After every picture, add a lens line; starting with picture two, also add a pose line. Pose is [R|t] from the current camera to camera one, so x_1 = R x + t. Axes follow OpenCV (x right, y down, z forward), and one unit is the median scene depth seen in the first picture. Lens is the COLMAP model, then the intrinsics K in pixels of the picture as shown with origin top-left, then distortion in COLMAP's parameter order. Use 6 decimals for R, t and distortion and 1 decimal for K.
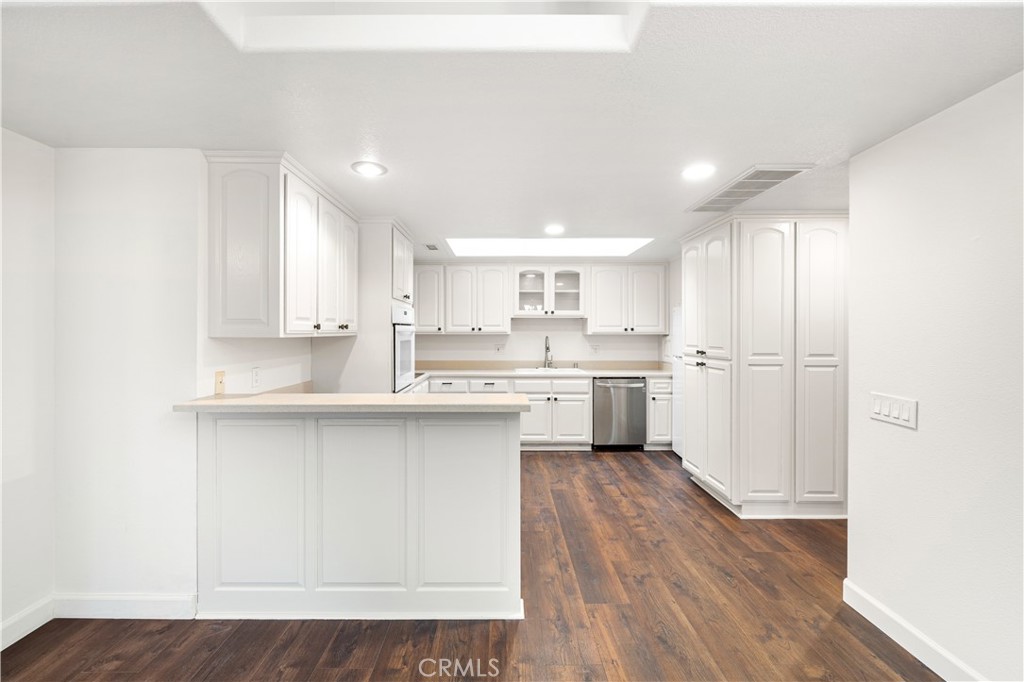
lens RADIAL K [[405.7, 0, 503.3], [0, 405.7, 332.9], [0, 0, 1]] dist [-0.000097, -0.000054]
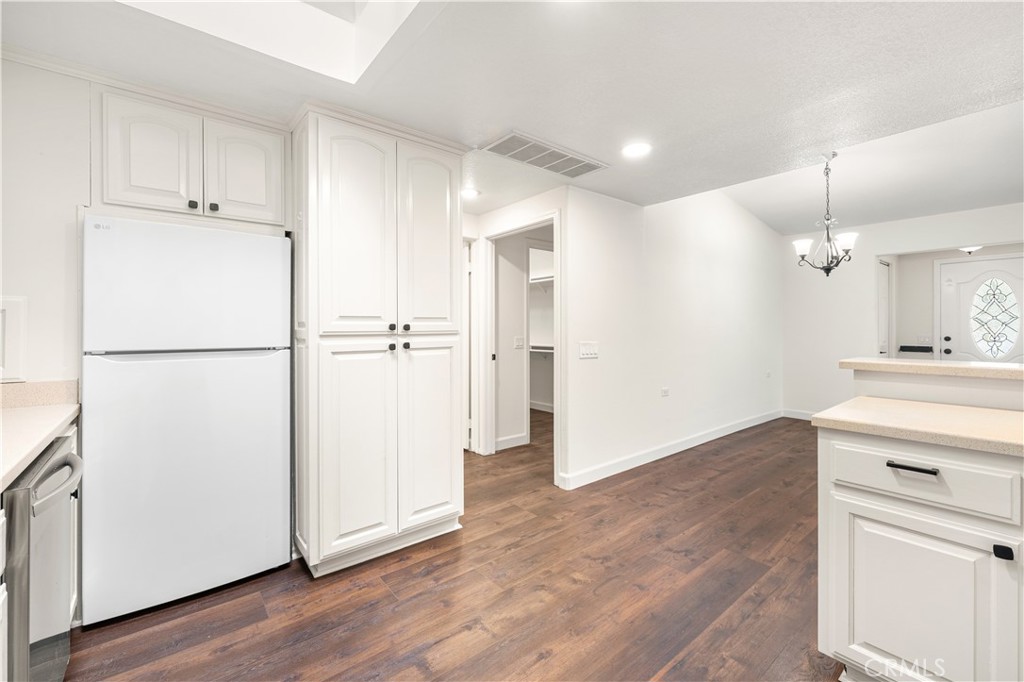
lens RADIAL K [[426.1, 0, 508.6], [0, 426.1, 327.2], [0, 0, 1]] dist [-0.000789, -0.000032]
pose [[-0.626423, 0.000642, 0.779483, -0.090910], [0.003362, 0.999993, 0.001879, 0.034818], [-0.779476, 0.003797, -0.626421, 0.943850]]
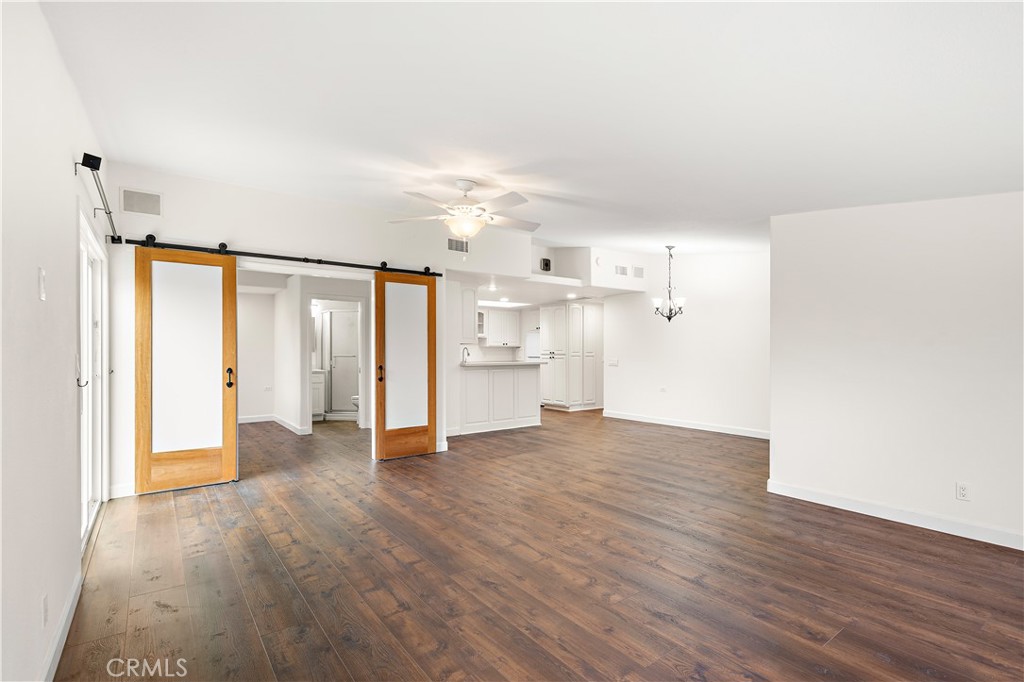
lens RADIAL K [[479.2, 0, 510.1], [0, 479.2, 354.5], [0, 0, 1]] dist [-0.000095, -0.000137]
pose [[0.804322, -0.006066, 0.594163, -1.086628], [0.005667, 0.999981, 0.002538, 0.037192], [-0.594167, 0.001325, 0.804341, -0.900229]]
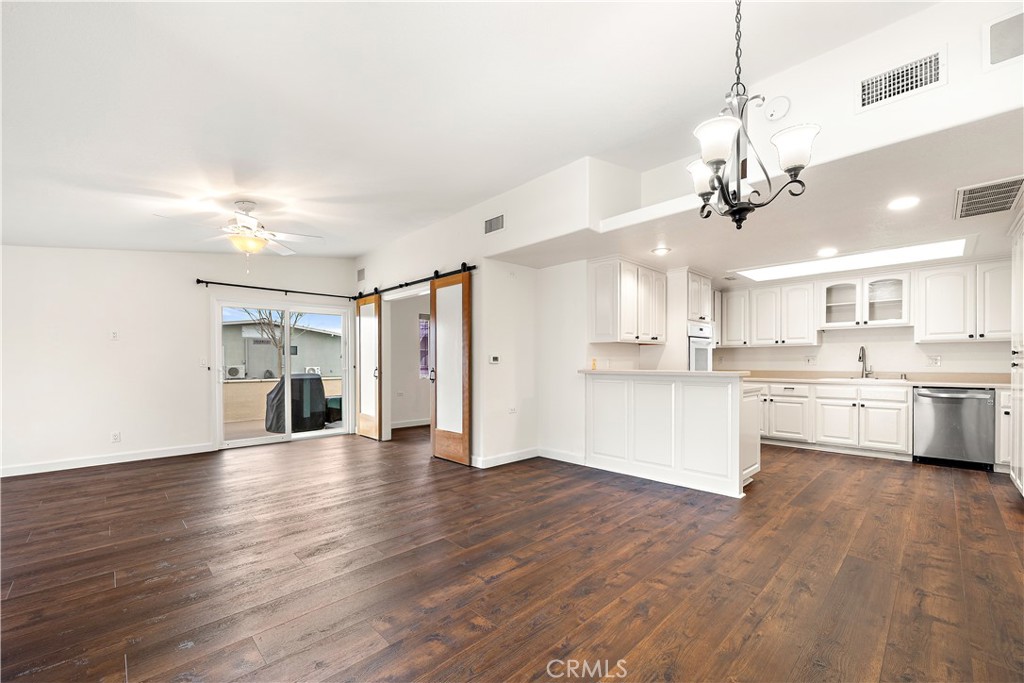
lens RADIAL K [[416.6, 0, 512.9], [0, 416.6, 366.3], [0, 0, 1]] dist [-0.007459, 0.000128]
pose [[0.693277, 0.005453, -0.720651, 0.271924], [0.001677, 0.999956, 0.009180, 0.051021], [0.720670, -0.007573, 0.693237, -0.385180]]
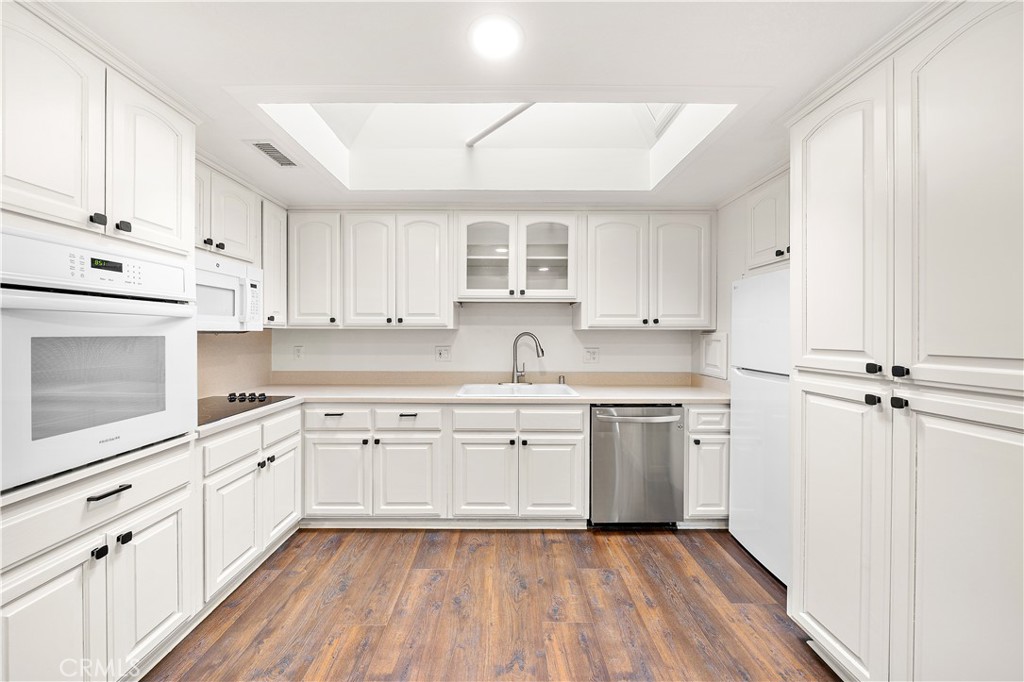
lens RADIAL K [[359.2, 0, 505.5], [0, 359.2, 336.3], [0, 0, 1]] dist [-0.002079, -0.000091]
pose [[0.999998, 0.002183, 0.000192, 0.101689], [-0.002184, 0.999988, 0.004283, 0.012381], [-0.000183, -0.004283, 0.999991, 0.496729]]
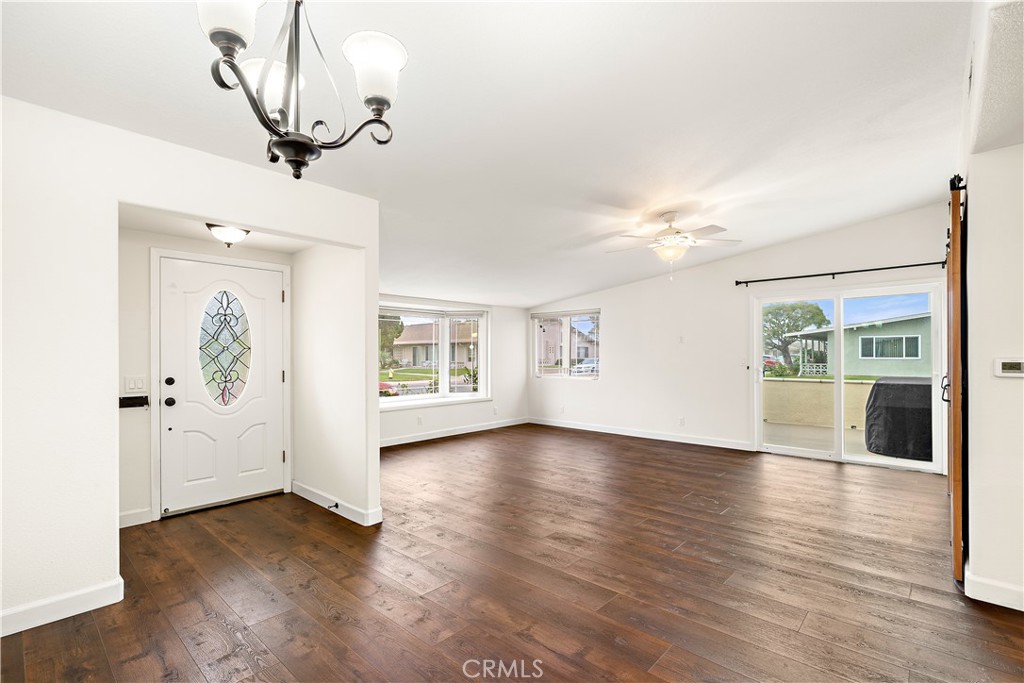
lens RADIAL K [[464.4, 0, 511.3], [0, 464.4, 354.6], [0, 0, 1]] dist [-0.001728, -0.000043]
pose [[-0.680930, 0.000902, -0.732347, 0.250036], [0.001032, 0.999999, 0.000271, 0.028508], [0.732347, -0.000571, -0.680931, 0.206604]]
